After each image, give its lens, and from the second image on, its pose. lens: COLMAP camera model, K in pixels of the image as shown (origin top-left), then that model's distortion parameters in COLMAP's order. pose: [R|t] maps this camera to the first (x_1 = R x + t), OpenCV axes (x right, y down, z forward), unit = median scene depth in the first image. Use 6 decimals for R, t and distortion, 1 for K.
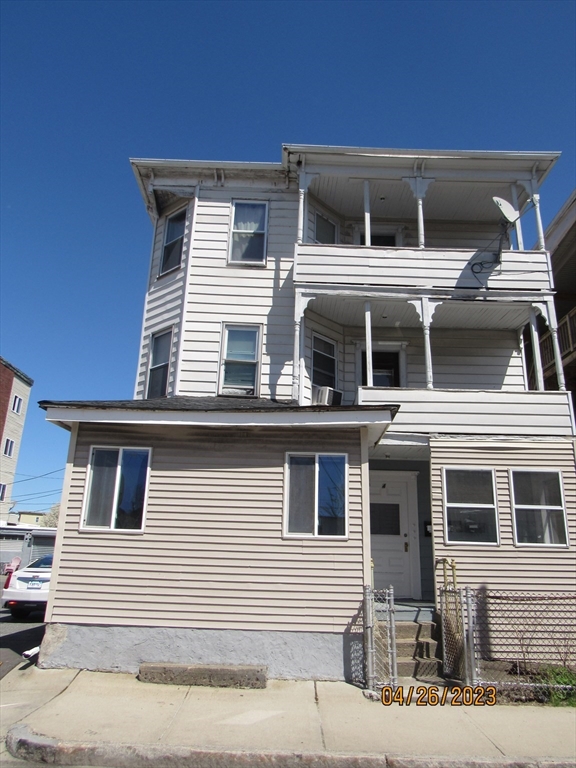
lens RADIAL K [[547.0, 0, 294.3], [0, 547.0, 382.0], [0, 0, 1]] dist [-0.024408, 0.007947]
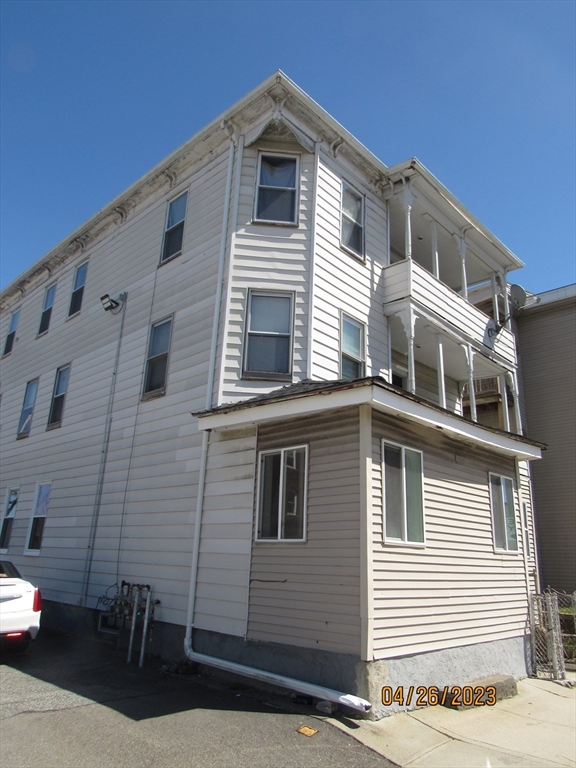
lens RADIAL K [[547.0, 0, 294.3], [0, 547.0, 382.0], [0, 0, 1]] dist [-0.024408, 0.007947]
pose [[0.696373, 0.219518, 0.683283, -0.803047], [-0.237691, 0.968885, -0.069029, 0.092921], [-0.677176, -0.114340, 0.726883, 0.382503]]
